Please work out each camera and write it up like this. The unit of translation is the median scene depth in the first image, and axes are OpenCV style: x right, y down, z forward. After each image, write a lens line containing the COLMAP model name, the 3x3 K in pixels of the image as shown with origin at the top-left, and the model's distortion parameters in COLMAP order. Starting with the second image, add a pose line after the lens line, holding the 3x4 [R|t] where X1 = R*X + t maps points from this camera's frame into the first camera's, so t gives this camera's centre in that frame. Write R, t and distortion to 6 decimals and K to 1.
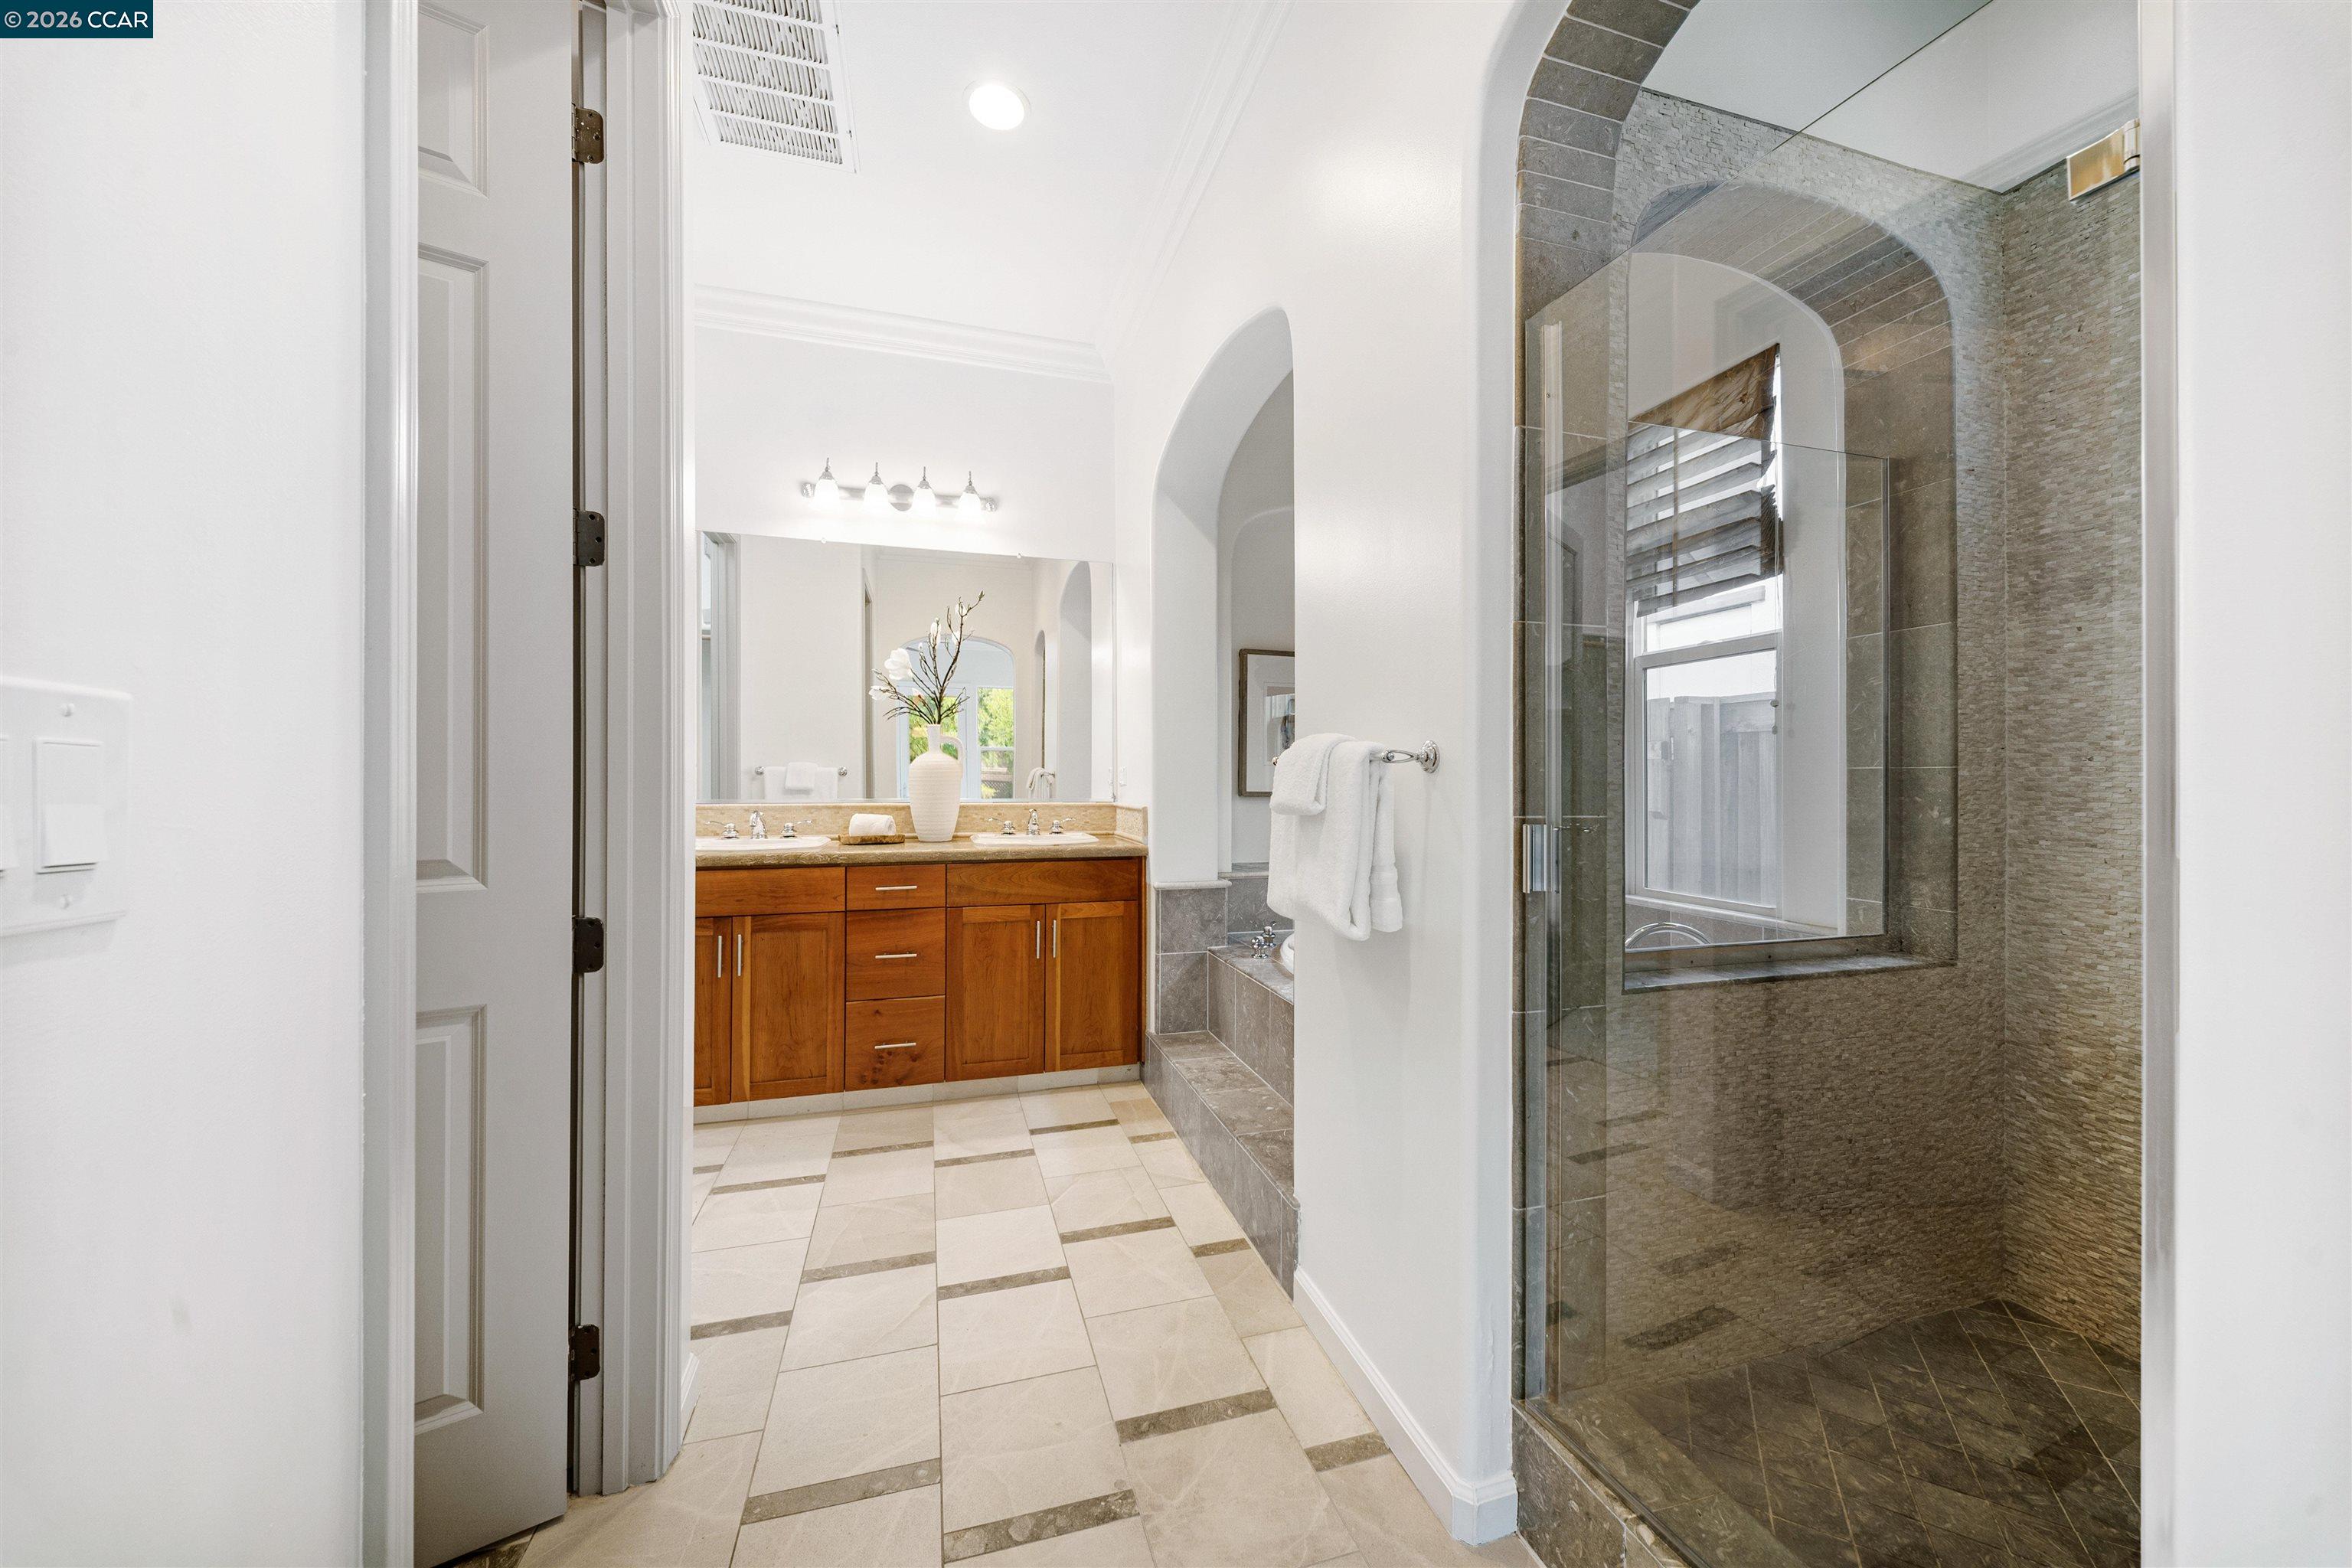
lens RADIAL K [[831.4, 0, 1148.2], [0, 831.4, 778.2], [0, 0, 1]] dist [-0.002384, -0.001803]
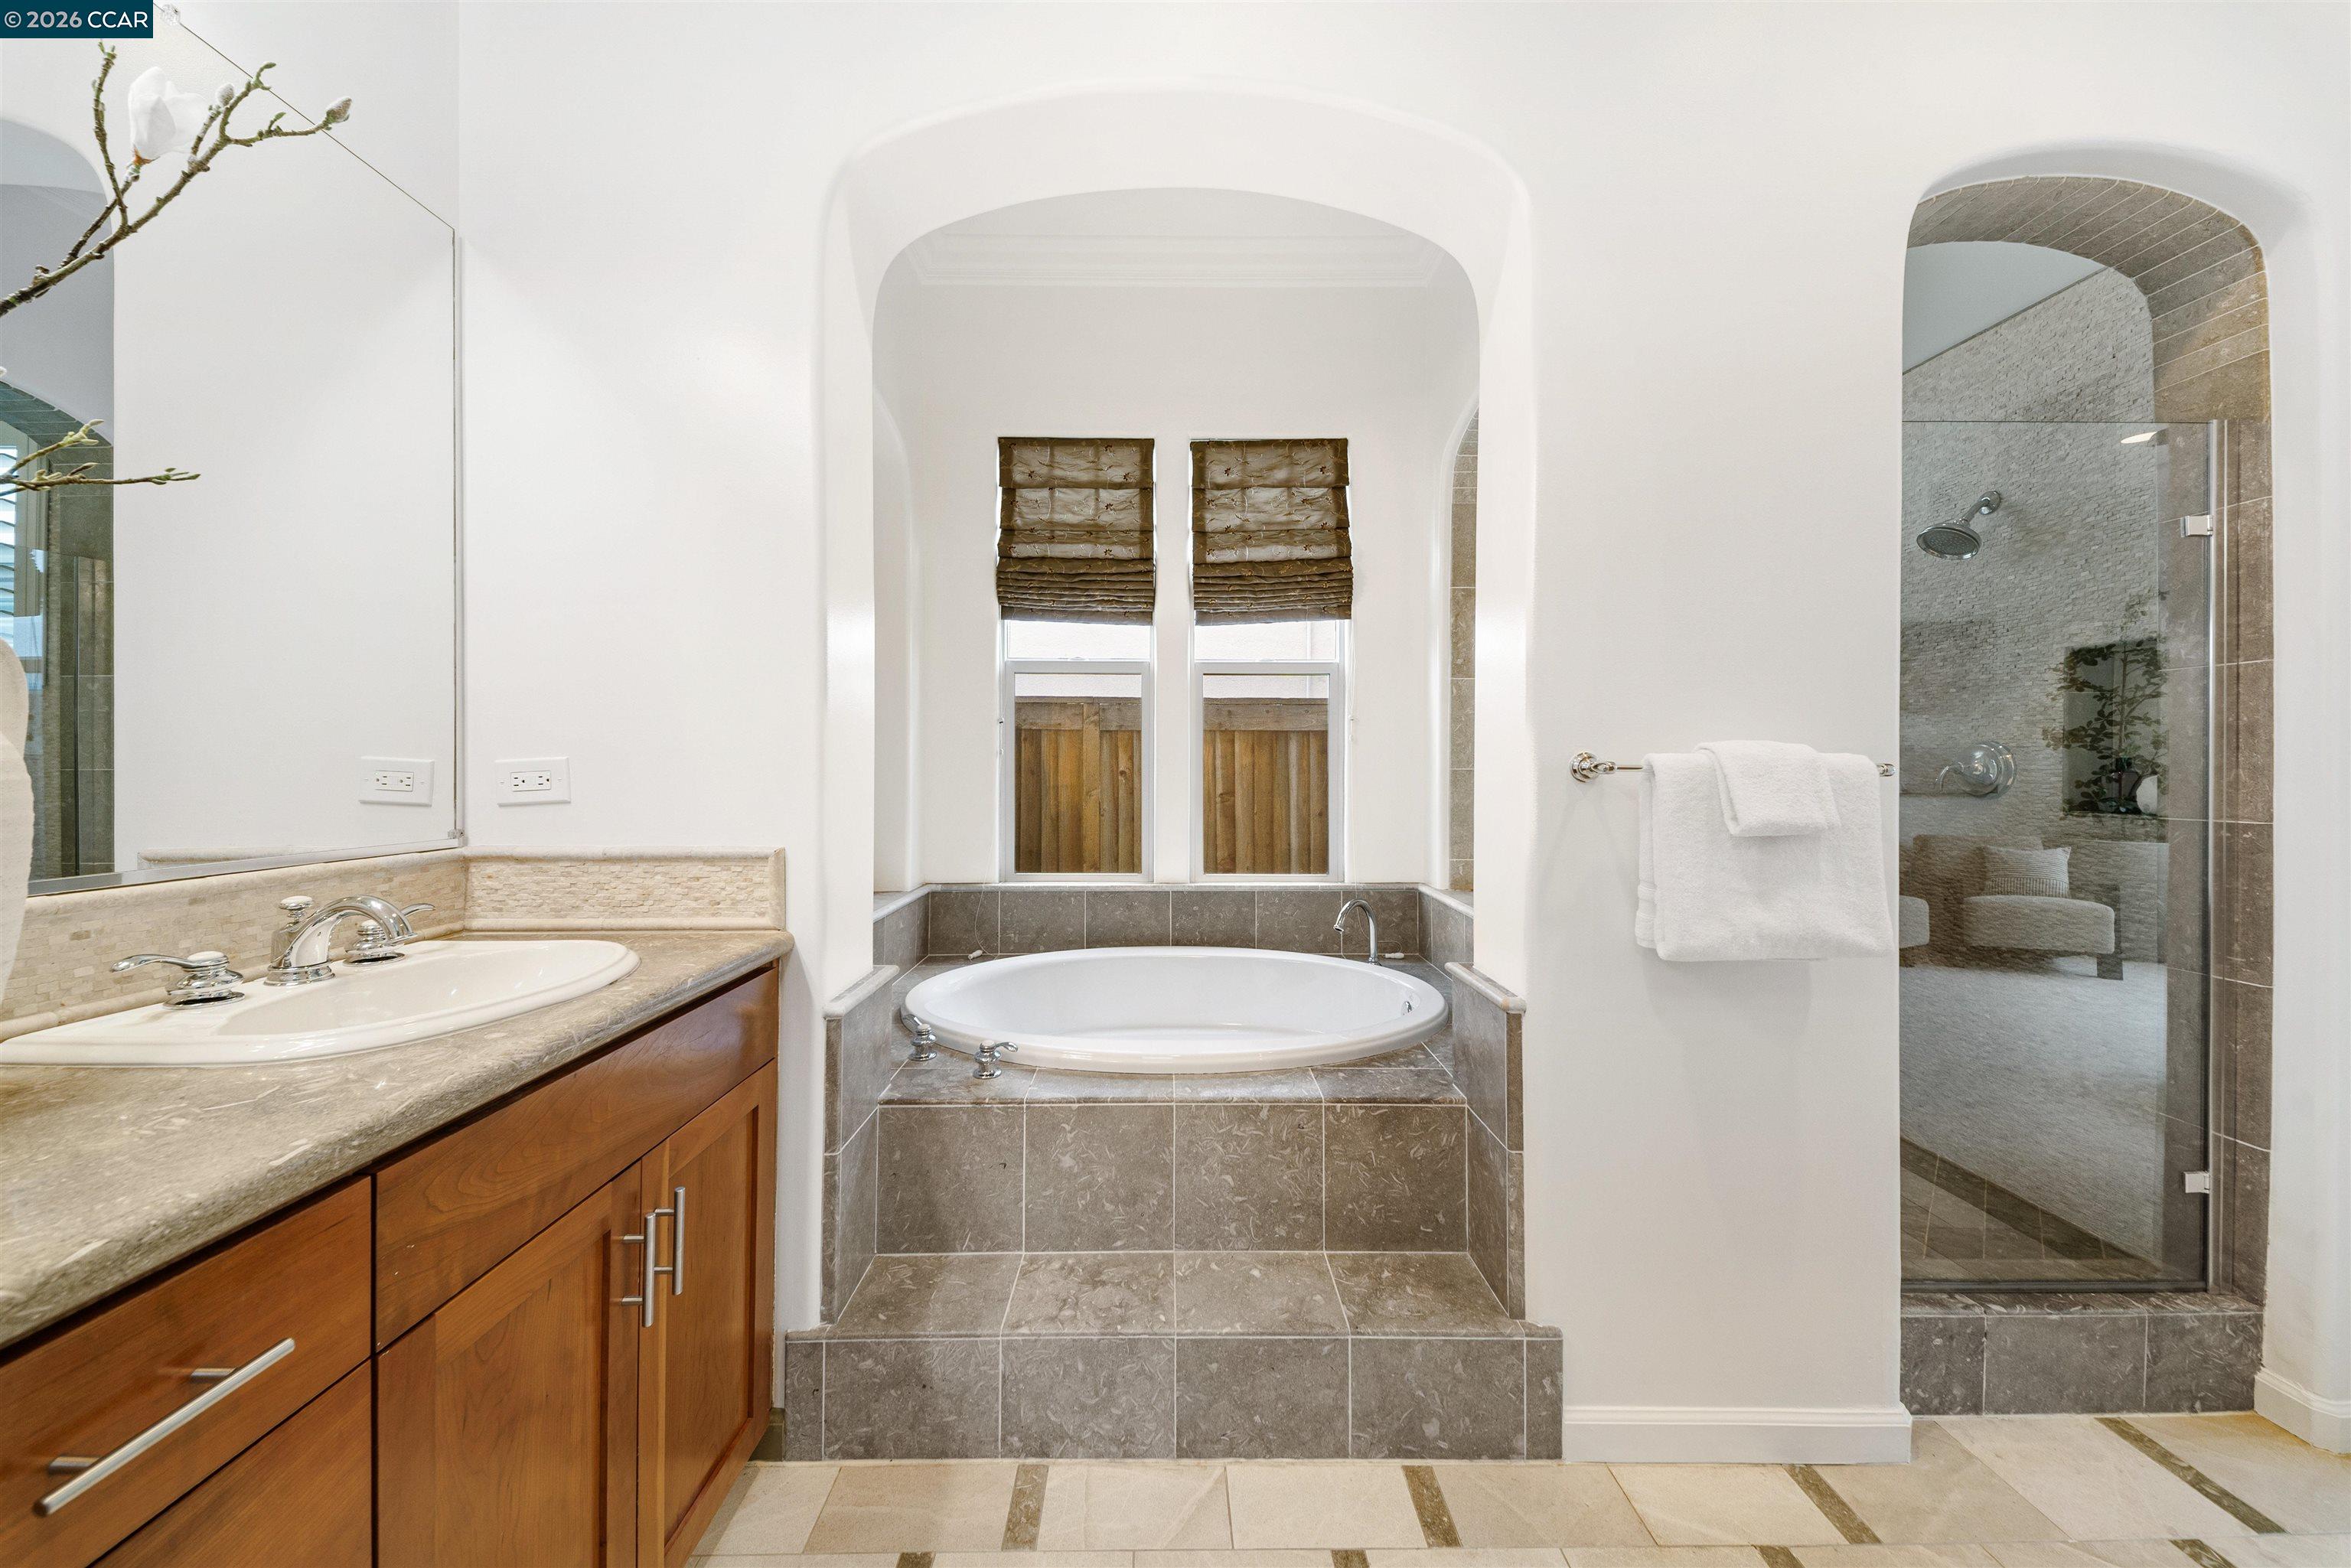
lens RADIAL K [[831.0, 0, 1161.3], [0, 831.0, 755.2], [0, 0, 1]] dist [-0.002384, -0.001803]
pose [[0.250593, 0.006541, 0.968070, -0.426357], [-0.003783, 0.999976, -0.005777, -0.015241], [-0.968085, -0.002215, 0.250612, 0.740692]]
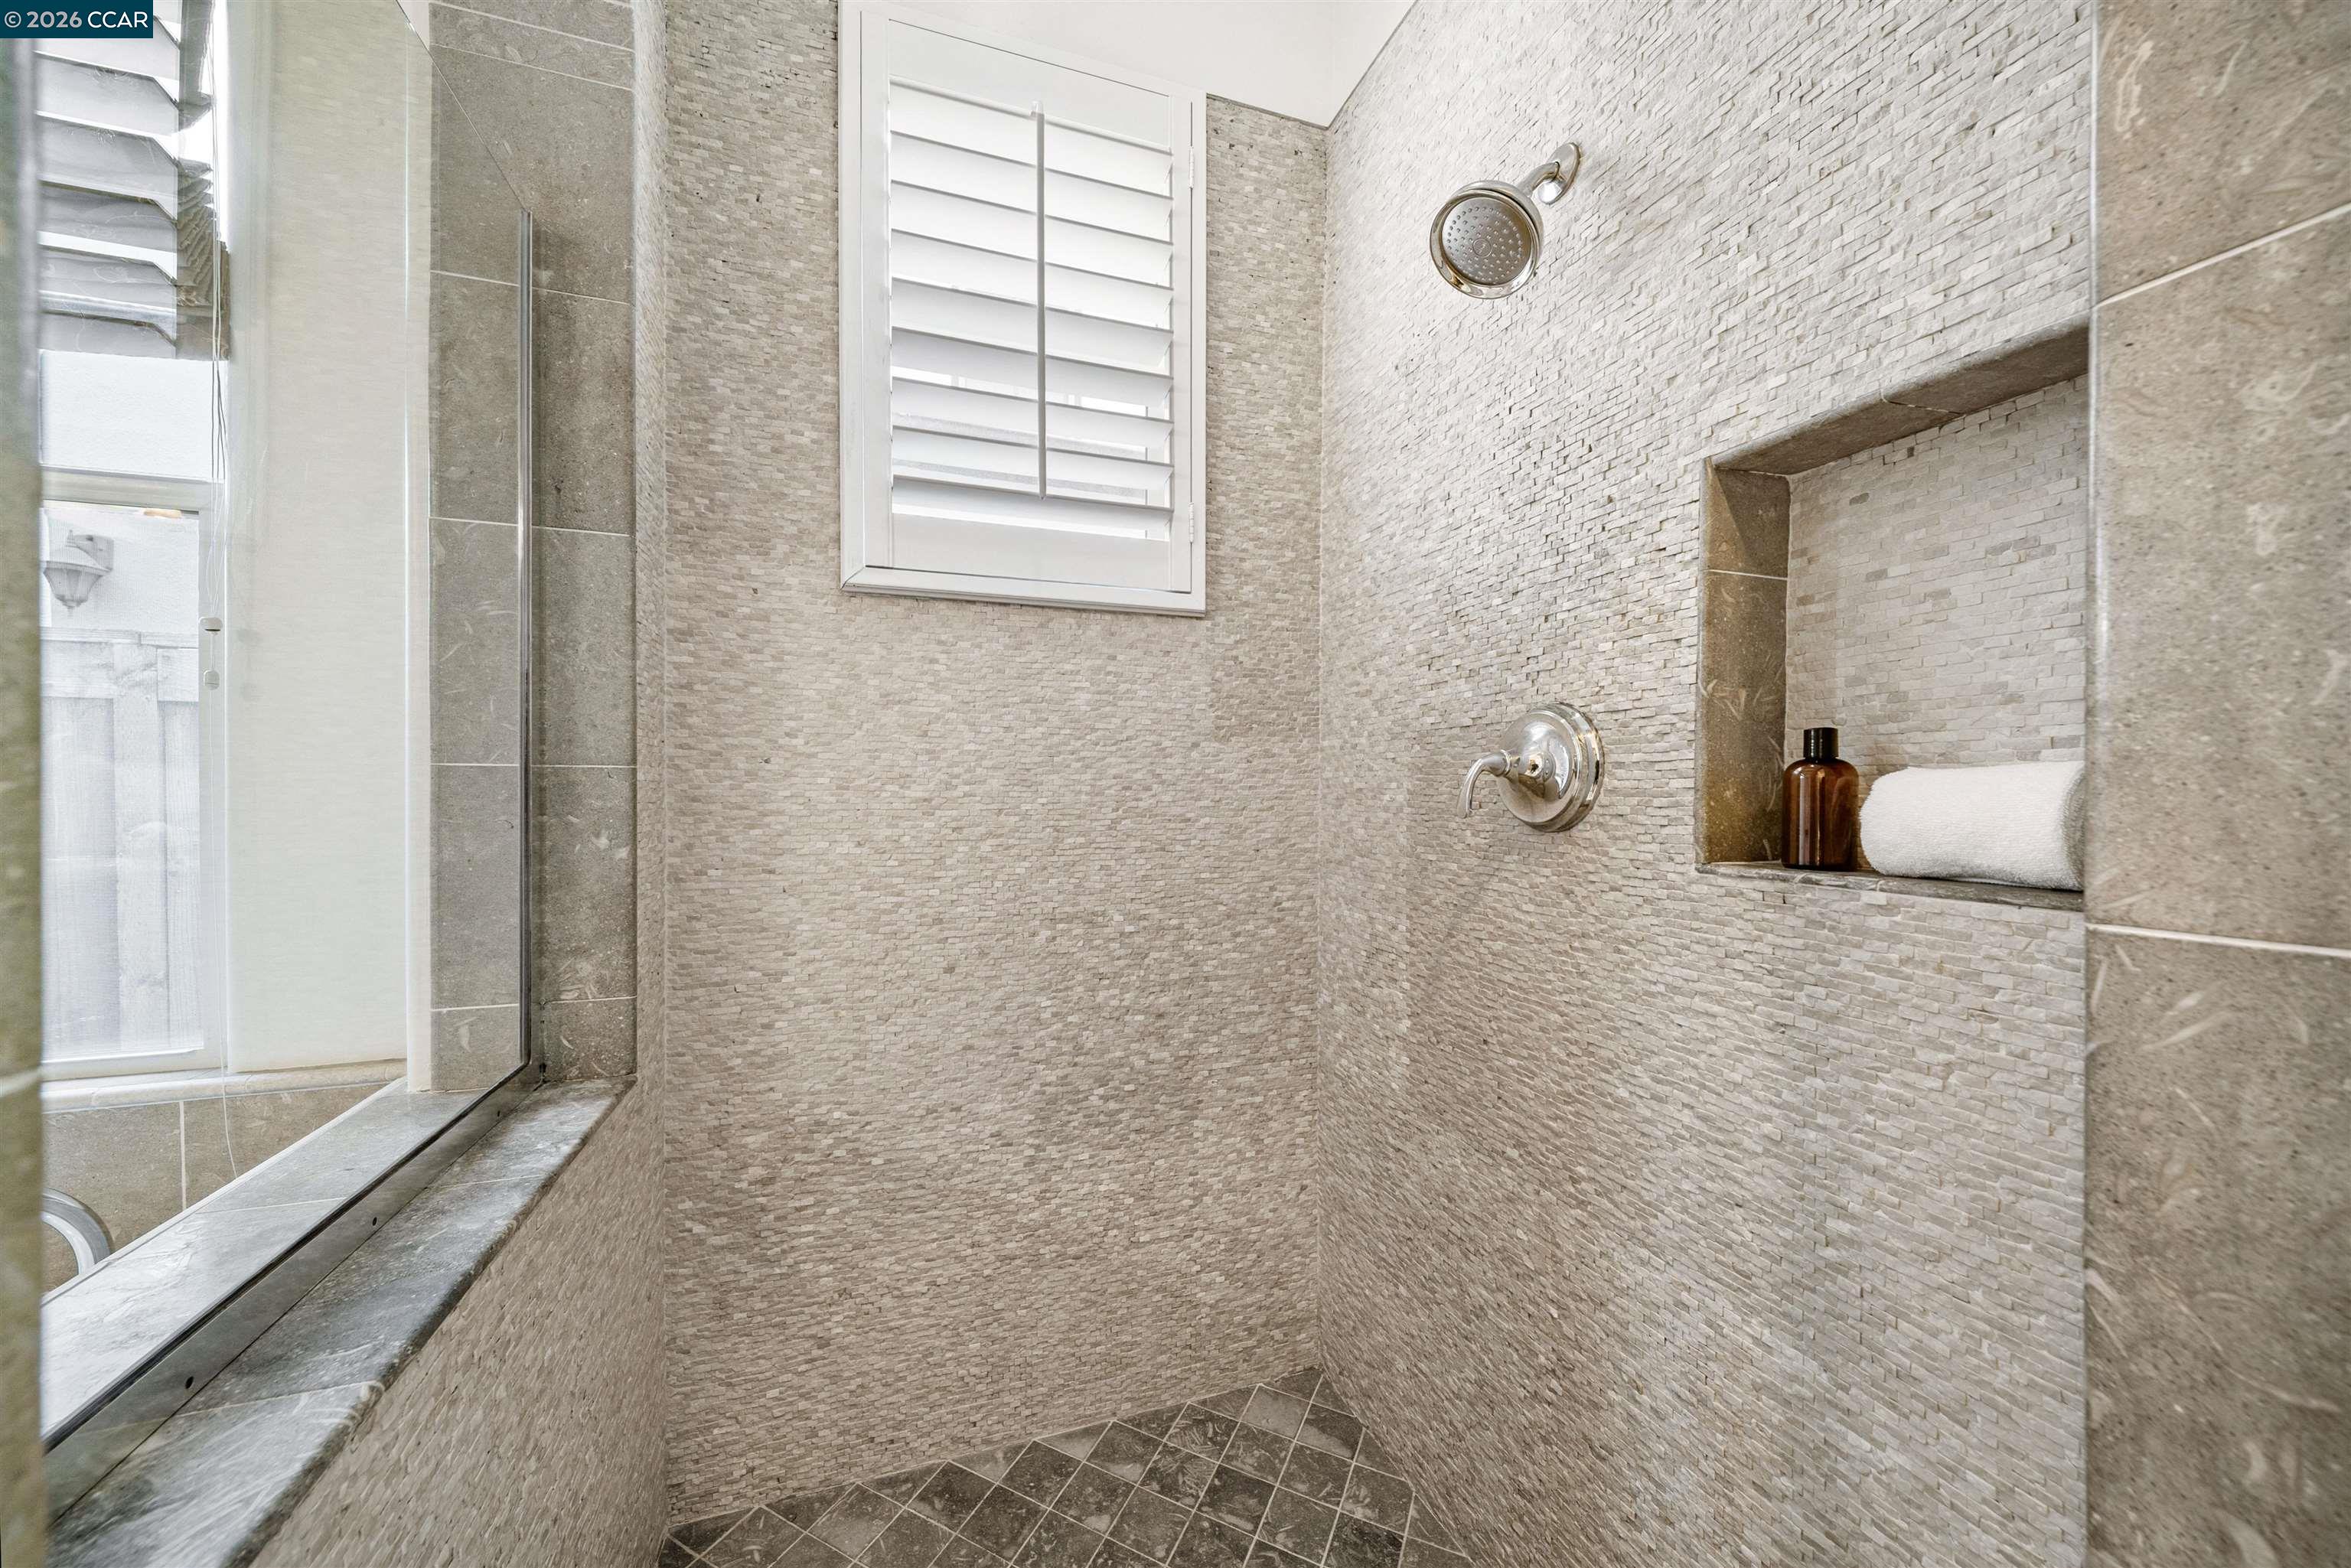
lens RADIAL K [[831.0, 0, 1179.3], [0, 831.0, 789.3], [0, 0, 1]] dist [-0.002384, -0.001803]
pose [[-0.101487, -0.002304, 0.994834, 0.177697], [-0.004253, 0.999989, 0.001882, 0.000480], [-0.994828, -0.004040, -0.101496, 0.382292]]
